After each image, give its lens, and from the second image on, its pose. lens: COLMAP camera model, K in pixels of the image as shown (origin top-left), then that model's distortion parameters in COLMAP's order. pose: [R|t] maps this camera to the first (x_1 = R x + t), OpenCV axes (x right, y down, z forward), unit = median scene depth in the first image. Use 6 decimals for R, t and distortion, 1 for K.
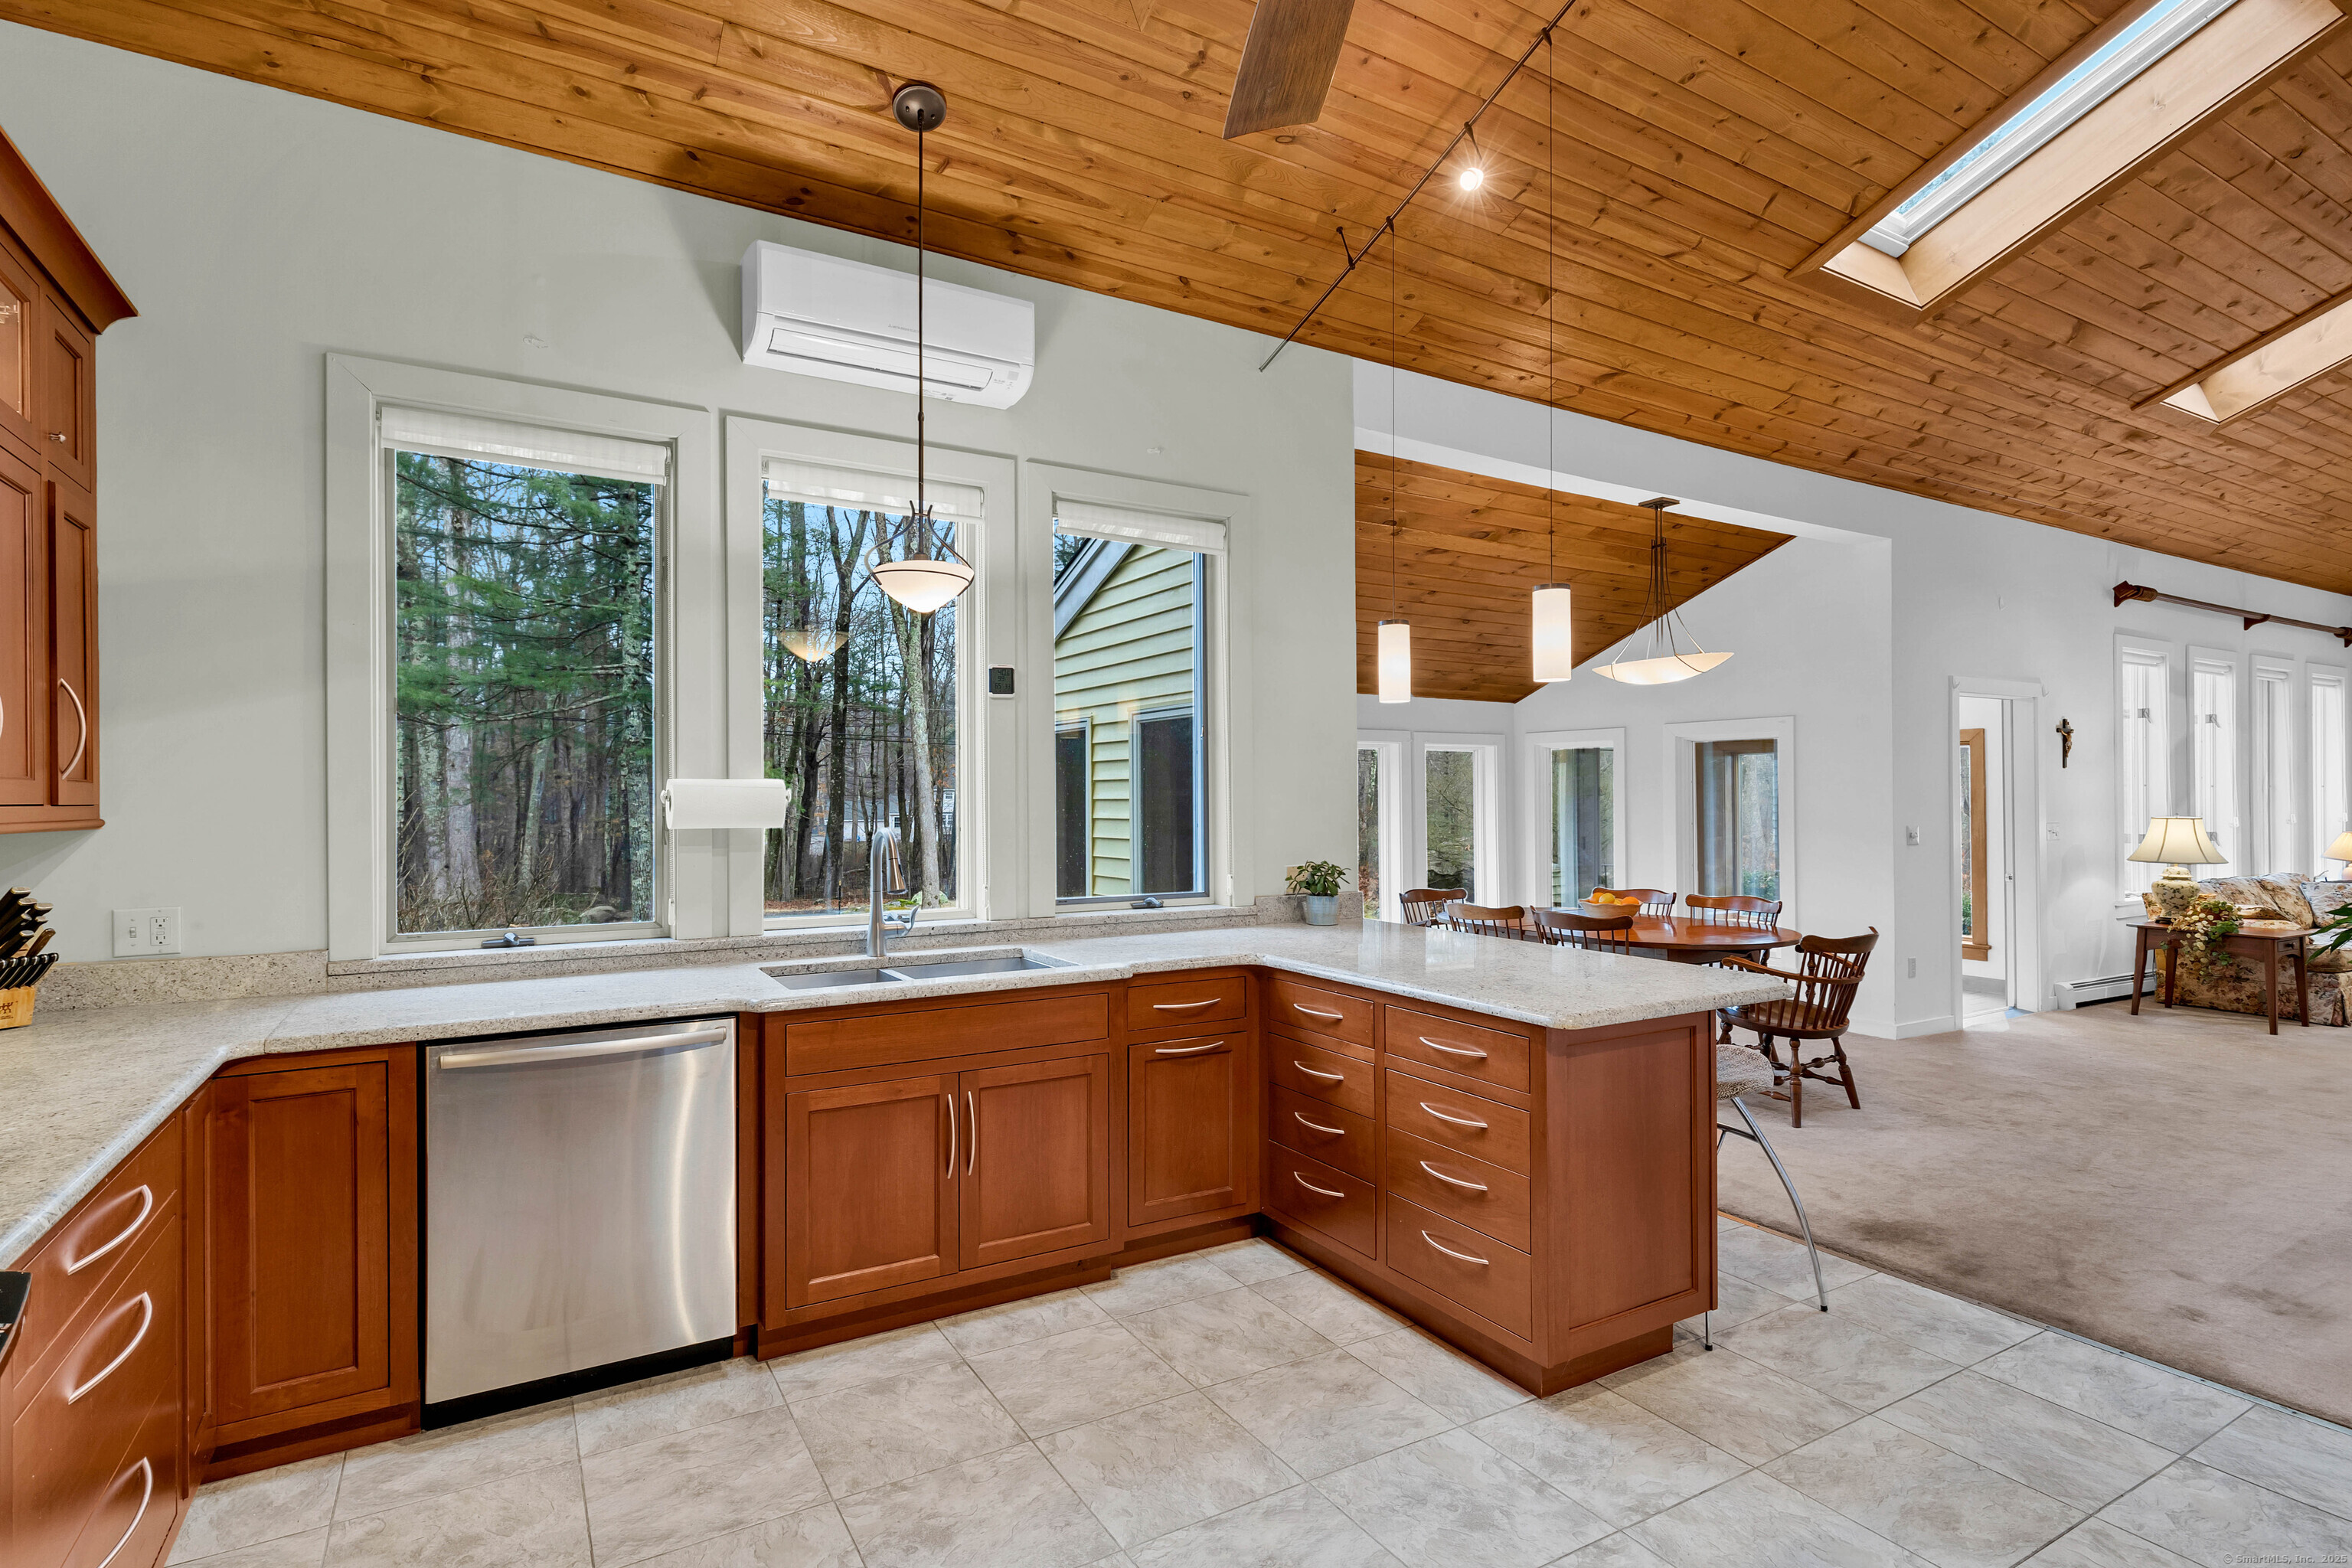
lens RADIAL K [[1027.2, 0, 1161.1], [0, 1027.2, 797.4], [0, 0, 1]] dist [0.009964, -0.000985]
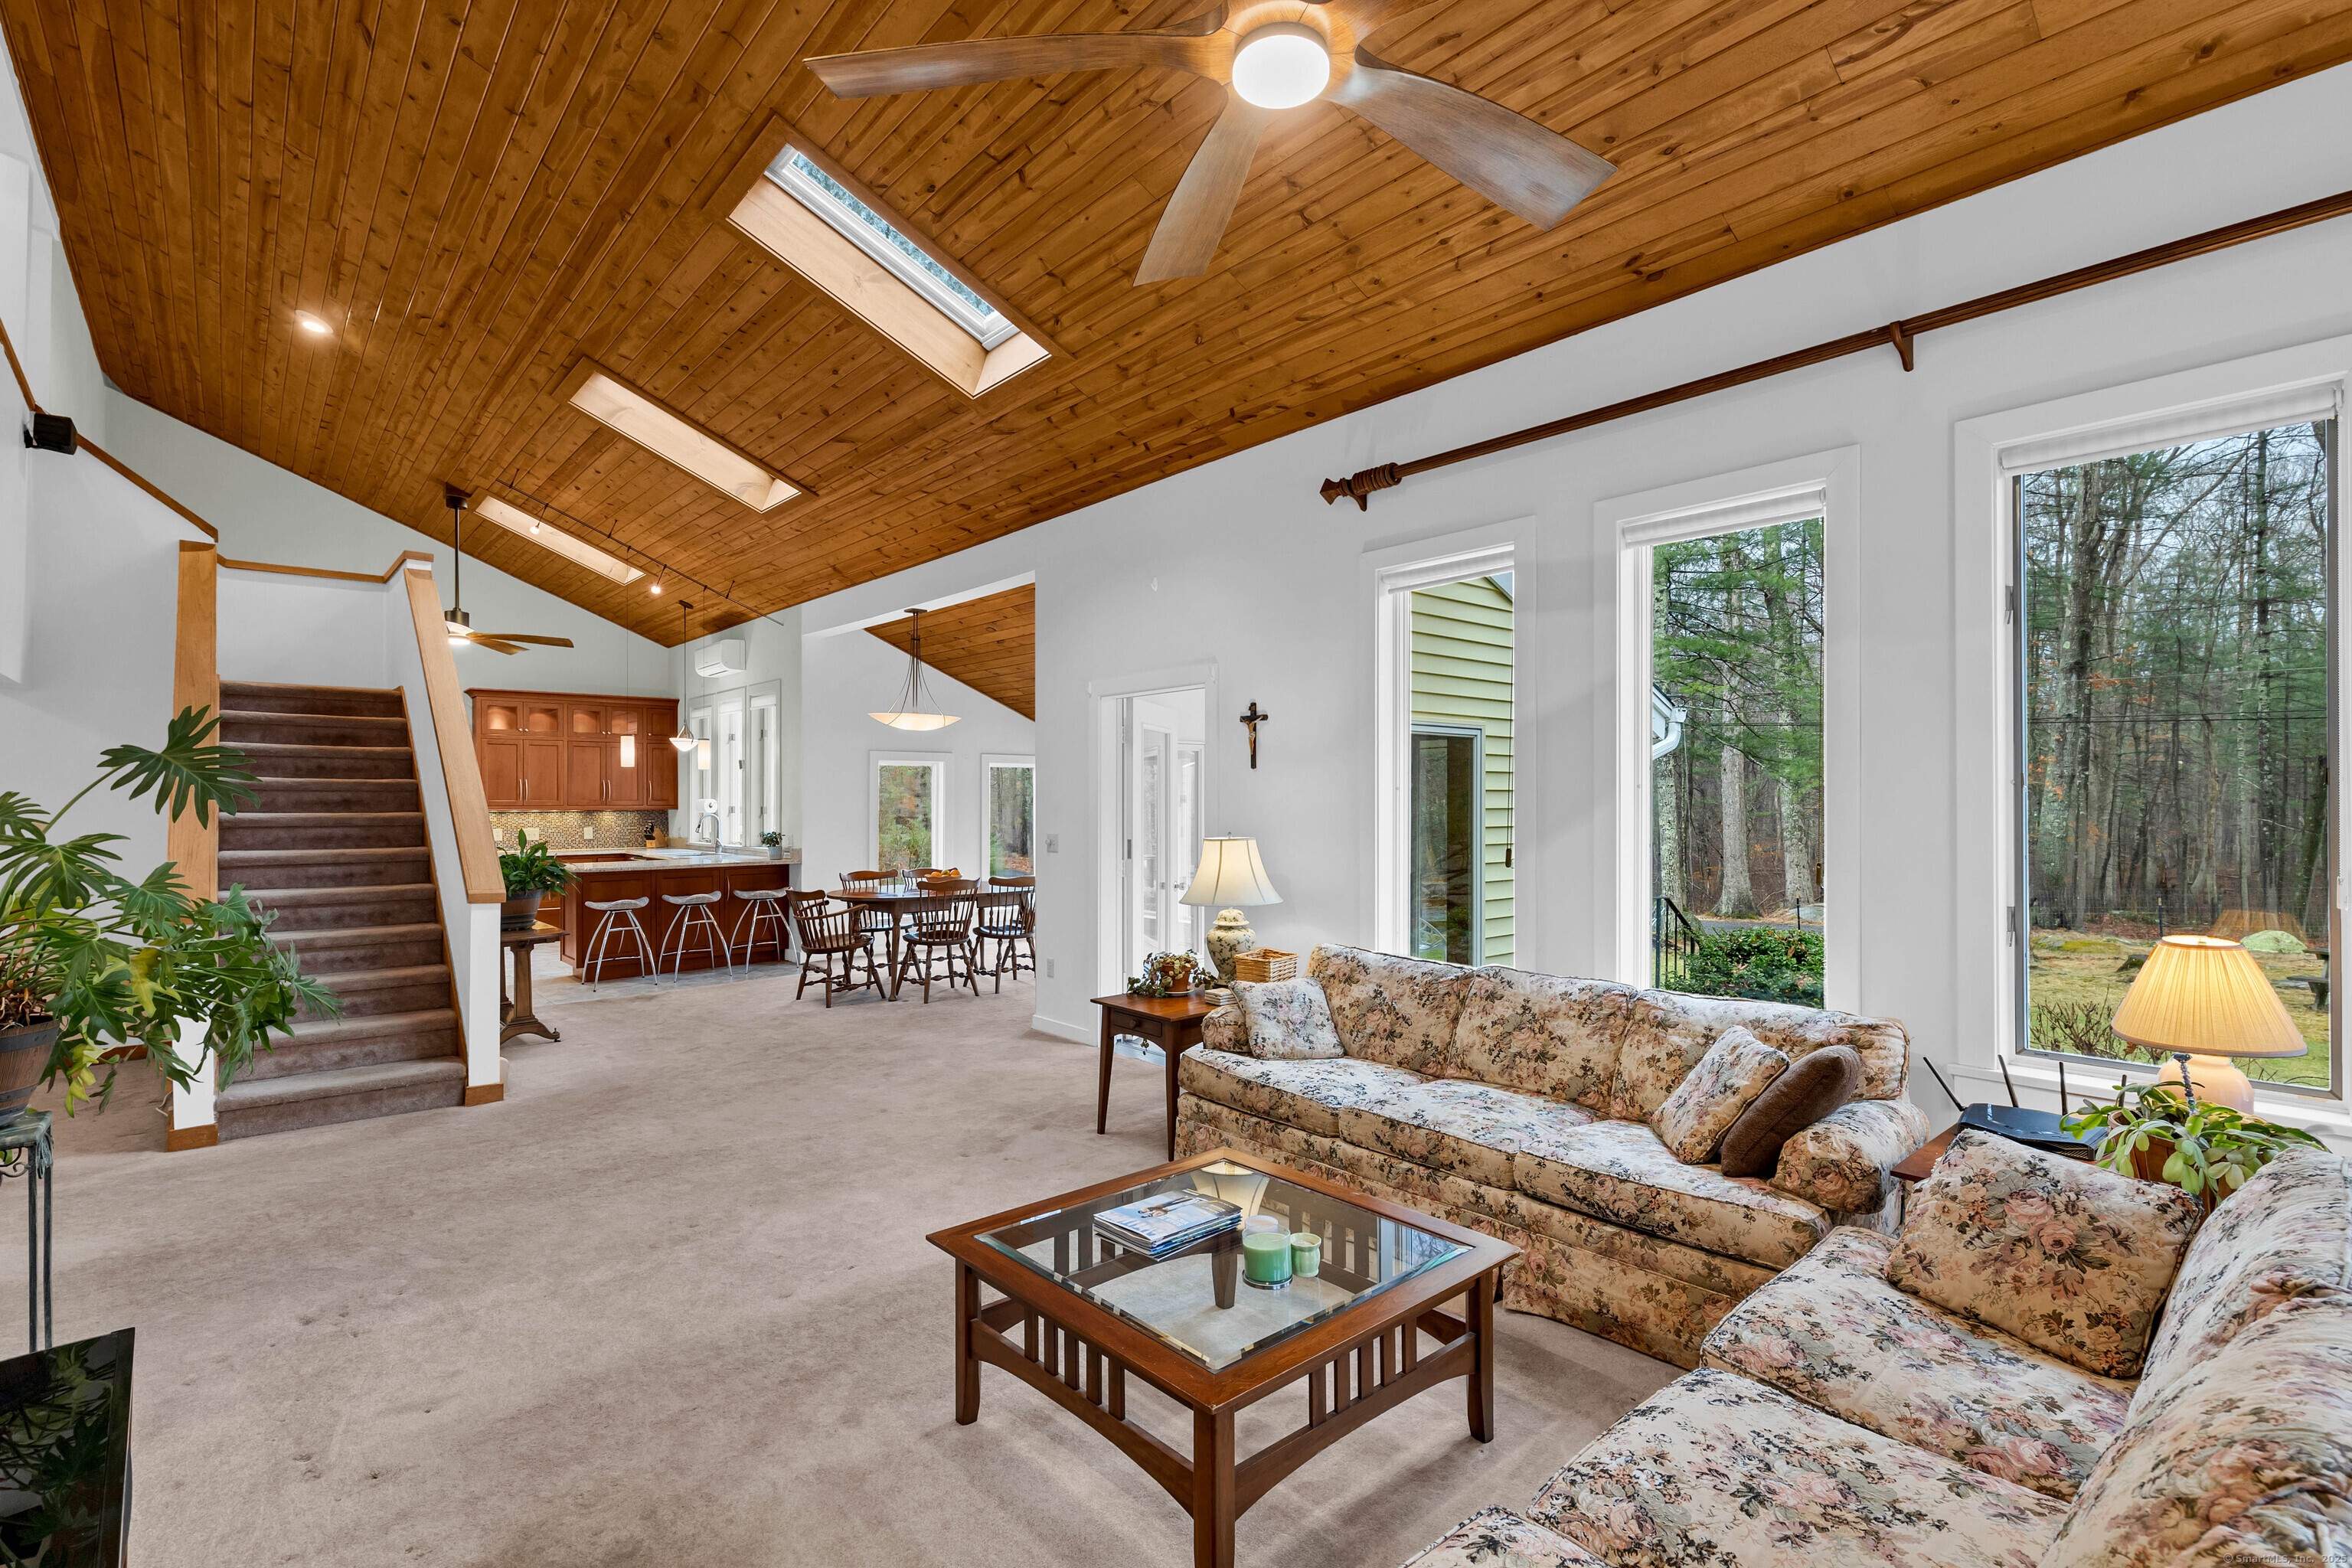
lens RADIAL K [[1095.9, 0, 1192.8], [0, 1095.9, 794.6], [0, 0, 1]] dist [0.015958, -0.002739]
pose [[0.248436, 0.002242, -0.968646, 1.685774], [0.003924, 0.999987, 0.003321, -0.012474], [0.968640, -0.004626, 0.248424, 0.795664]]
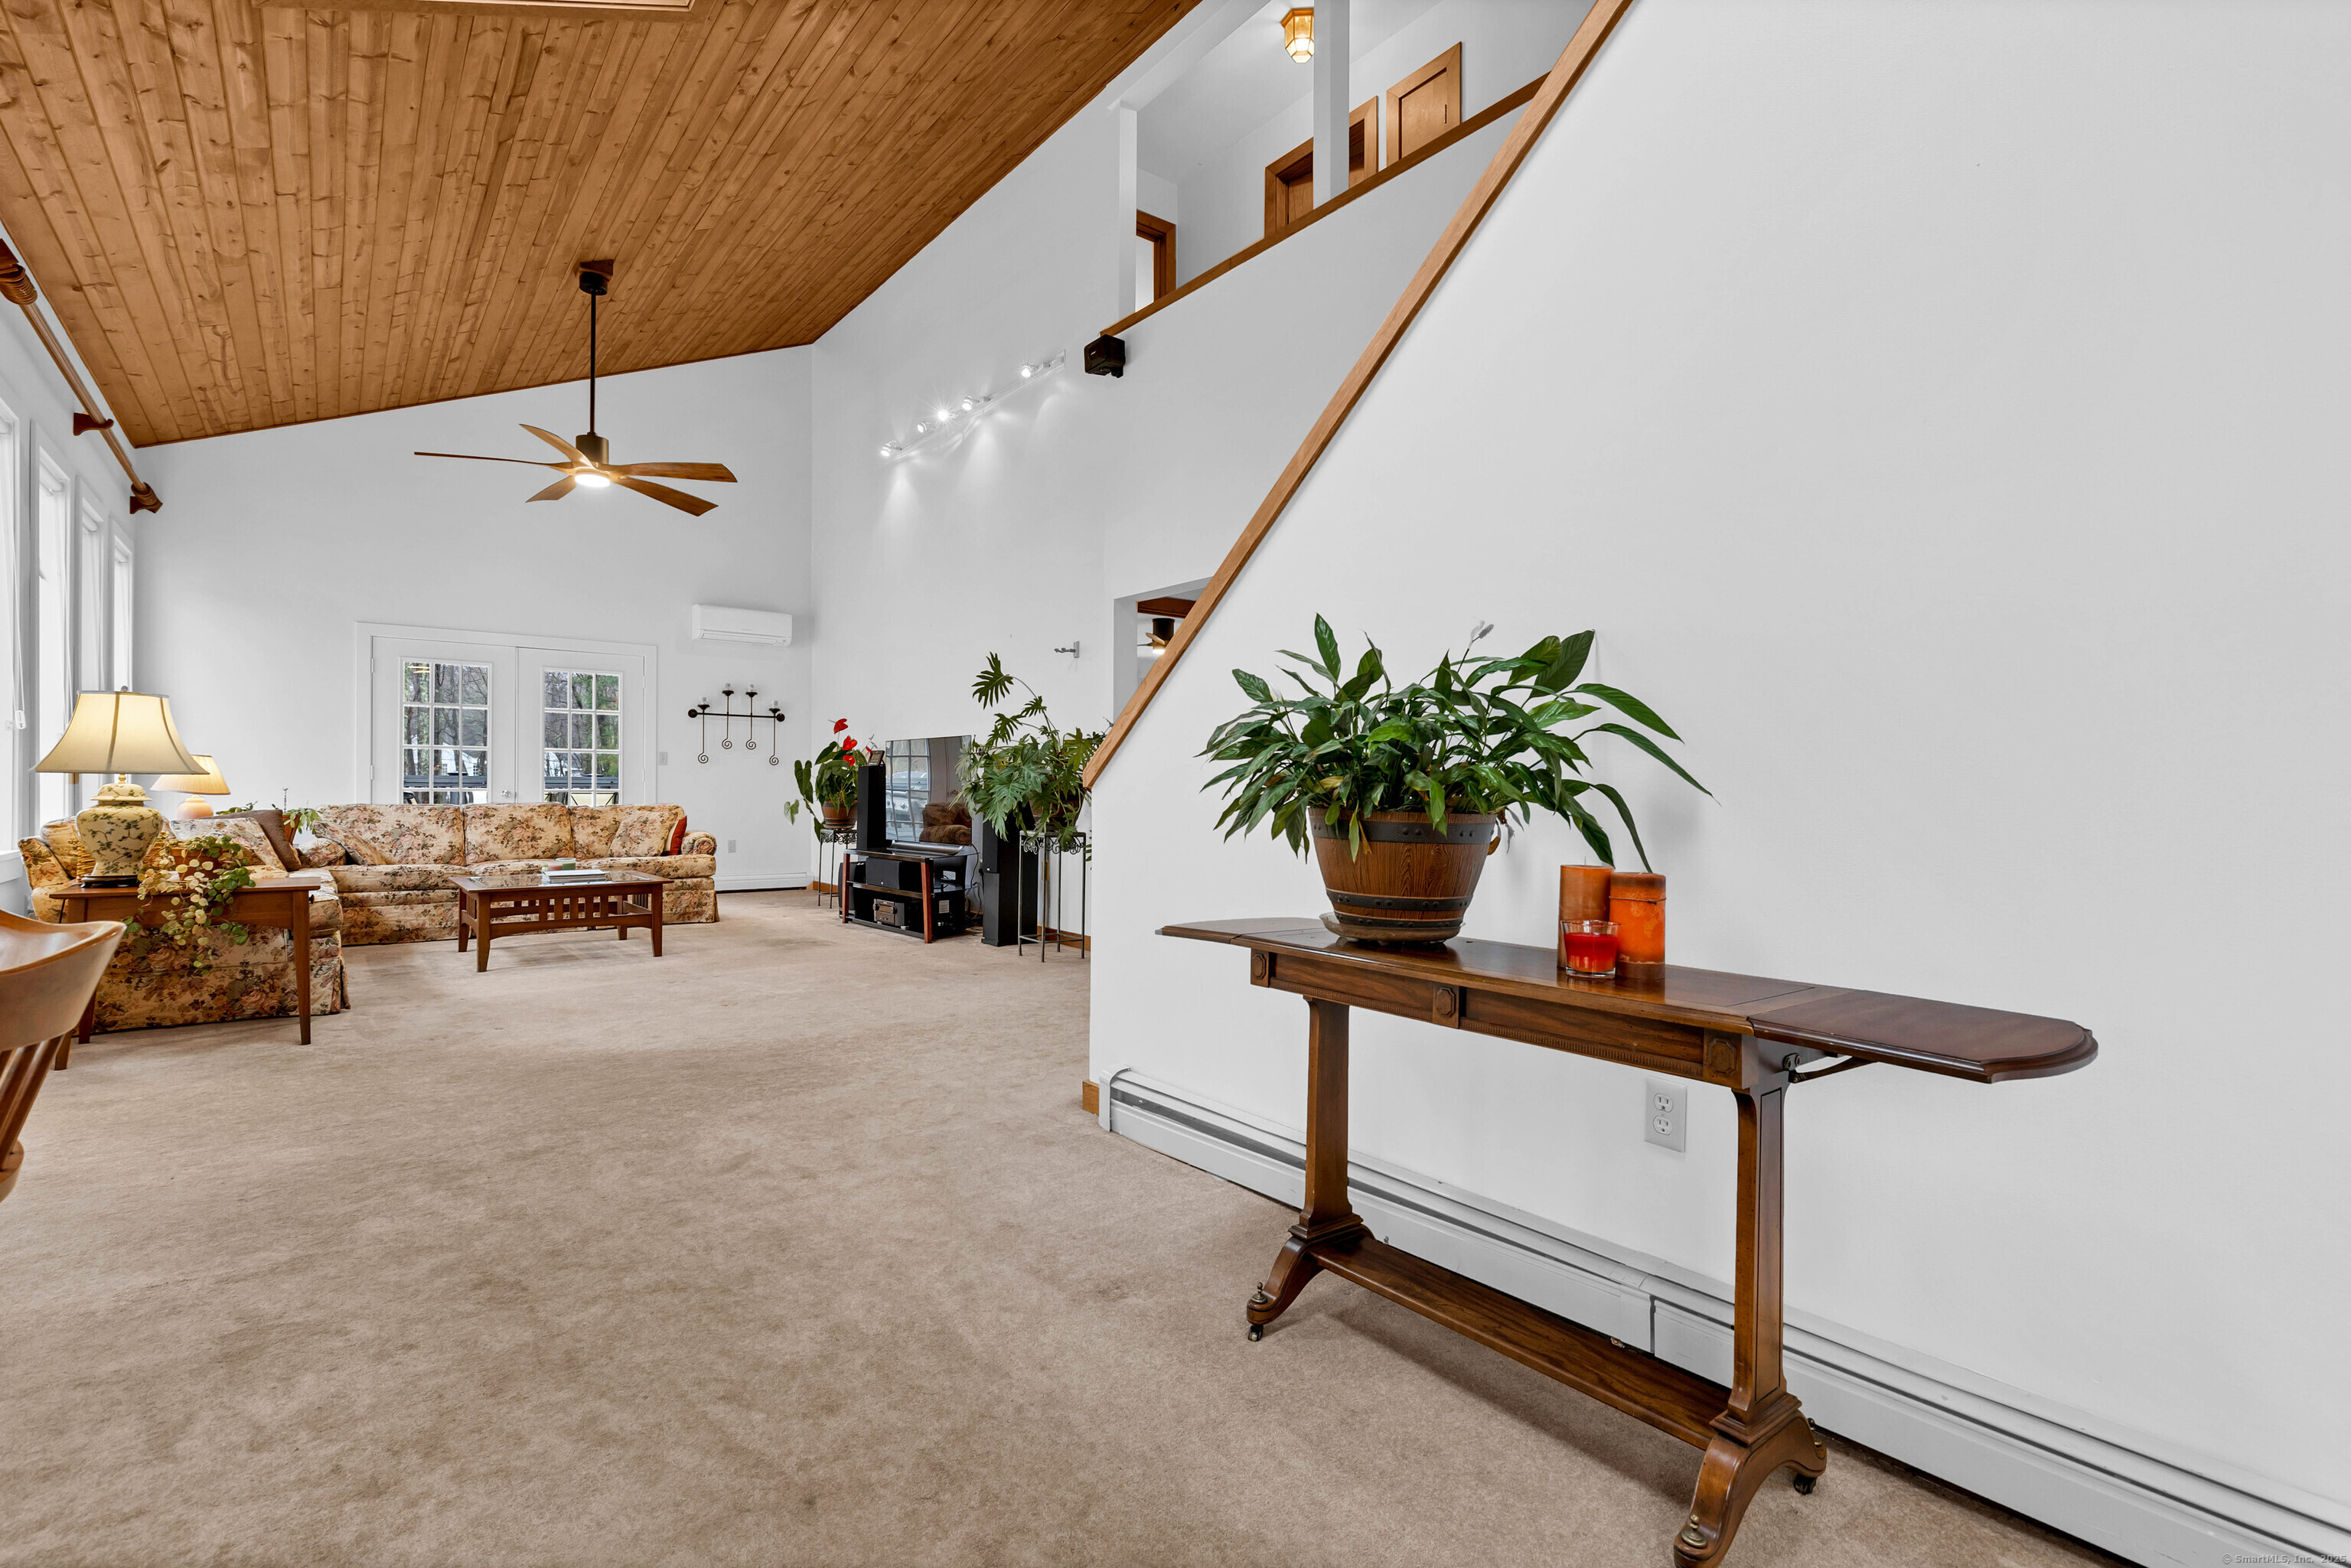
lens RADIAL K [[1095.4, 0, 1179.5], [0, 1095.4, 790.3], [0, 0, 1]] dist [0.015958, -0.002739]
pose [[-0.193846, 0.003552, 0.981025, 0.290753], [-0.008785, 0.999947, -0.005356, 0.069295], [-0.980993, -0.009657, -0.193805, 0.562999]]
